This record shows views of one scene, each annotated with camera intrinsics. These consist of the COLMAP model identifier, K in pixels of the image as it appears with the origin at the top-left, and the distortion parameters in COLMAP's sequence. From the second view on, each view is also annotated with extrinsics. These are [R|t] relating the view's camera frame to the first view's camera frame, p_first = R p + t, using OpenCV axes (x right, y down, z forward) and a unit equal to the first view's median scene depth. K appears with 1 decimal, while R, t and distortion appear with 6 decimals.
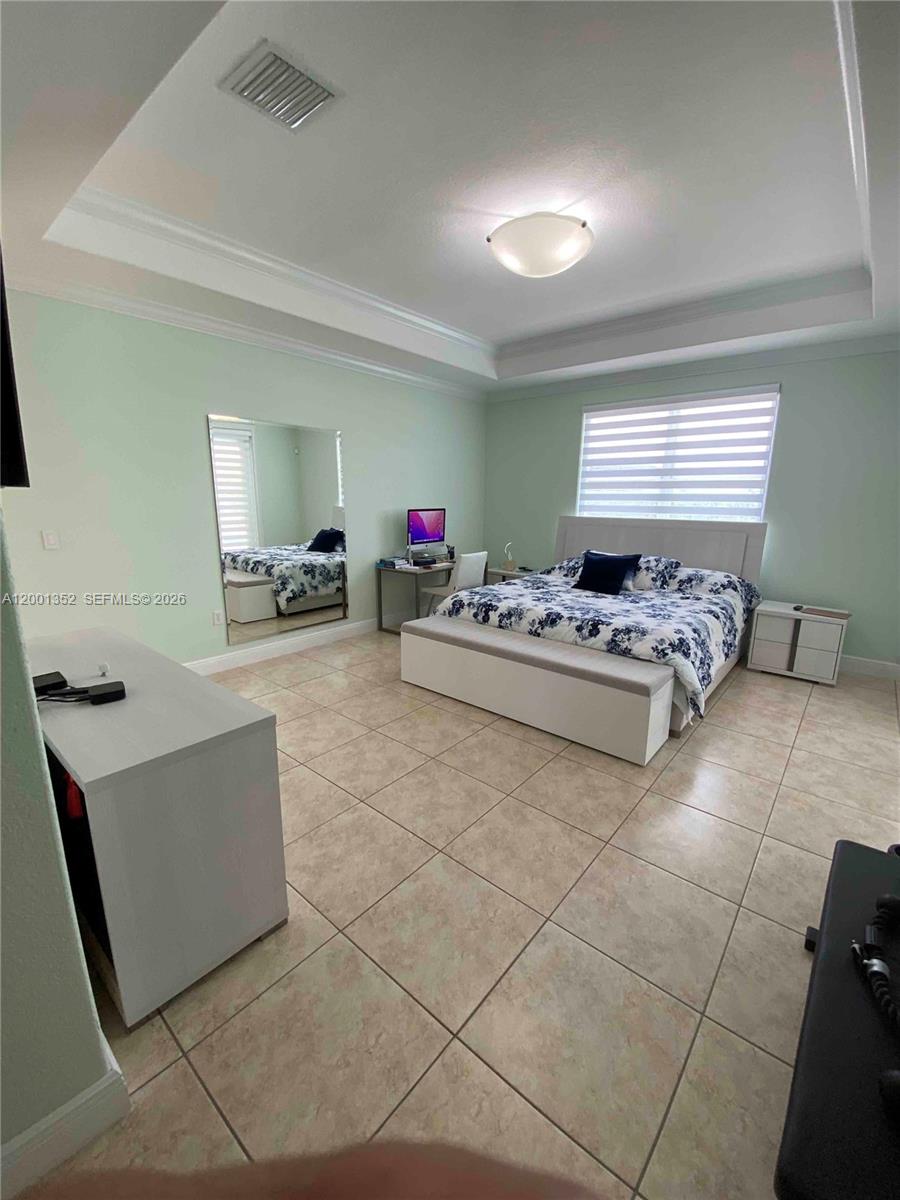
lens RADIAL K [[485.9, 0, 450.0], [0, 485.9, 600.0], [0, 0, 1]] dist [0.052533, -0.041004]
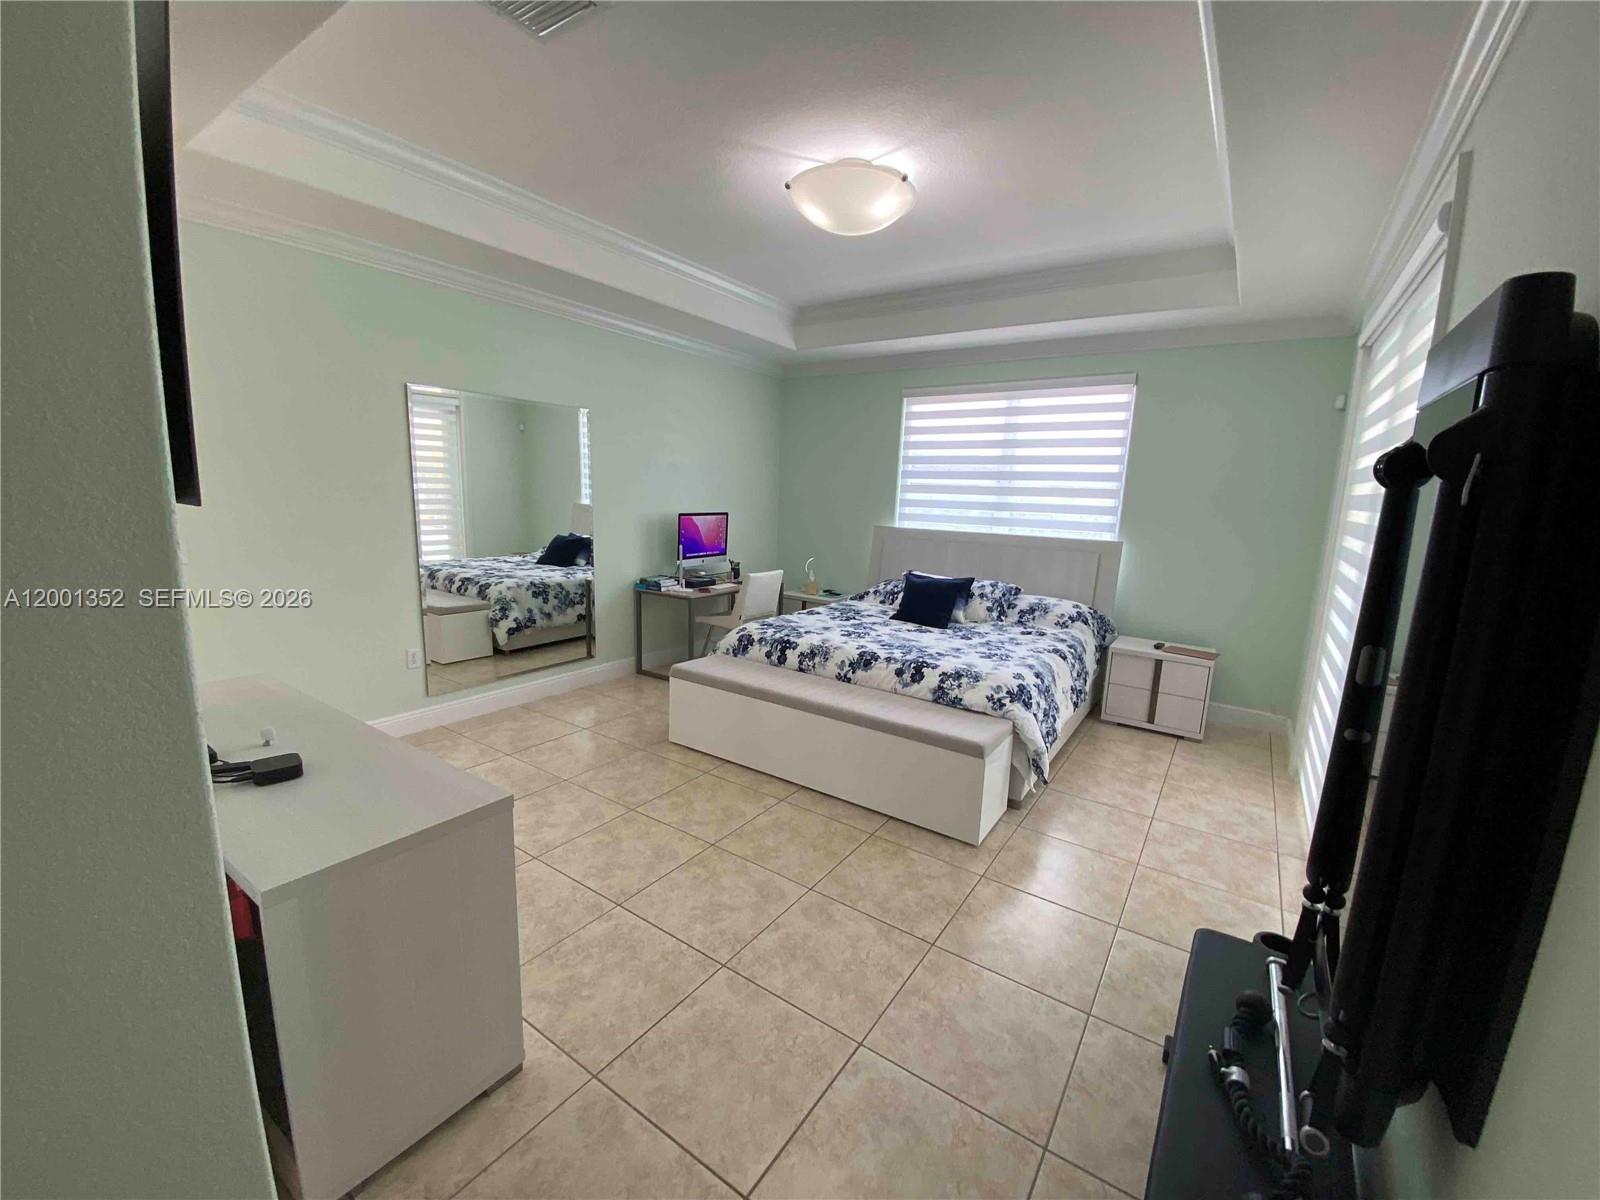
lens RADIAL K [[646.3, 0, 802.1], [0, 646.3, 604.1], [0, 0, 1]] dist [0.060904, -0.040206]
pose [[0.993950, 0.009737, 0.109403, -0.008886], [-0.005432, 0.999202, -0.039578, -0.010554], [-0.109701, 0.038744, 0.993209, -0.035968]]
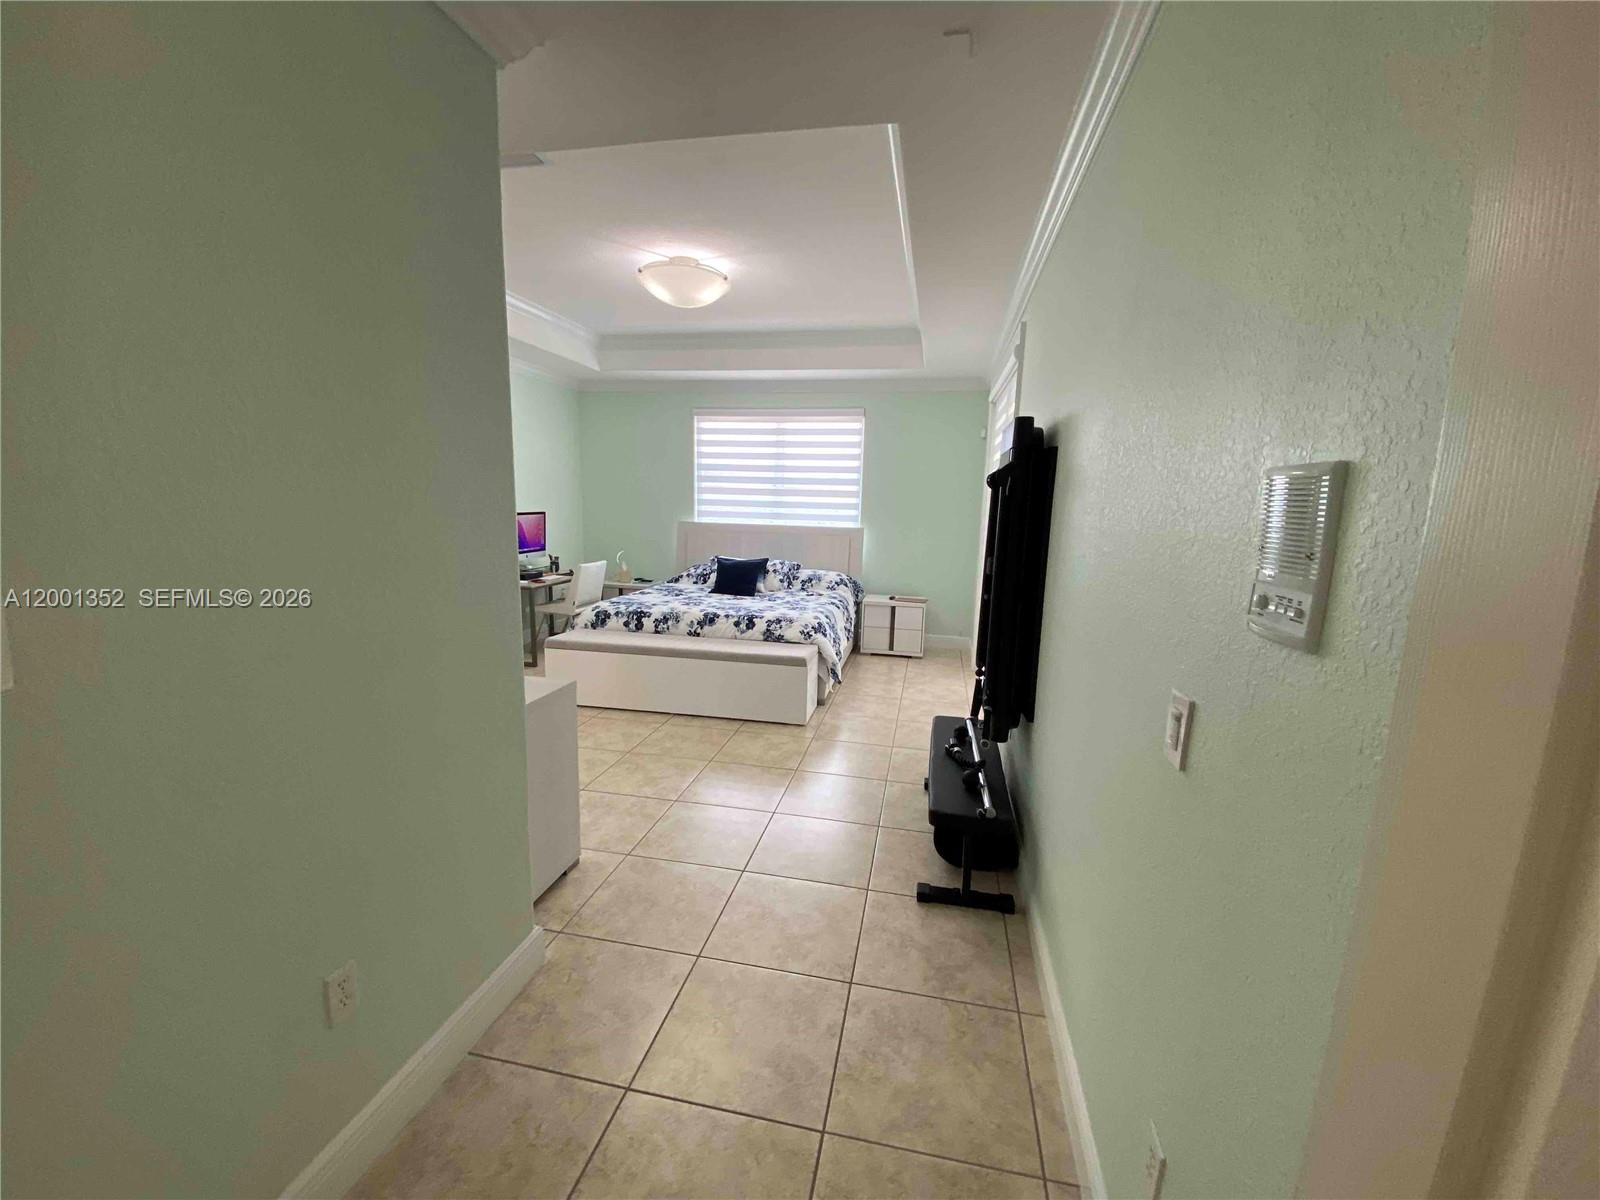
lens RADIAL K [[593.4, 0, 800.4], [0, 593.4, 587.9], [0, 0, 1]] dist [0.155656, -0.000005]
pose [[0.888150, -0.055808, 0.456152, -0.226961], [0.082002, 0.995914, -0.037818, 0.041879], [-0.452178, 0.070993, 0.889098, -0.282977]]
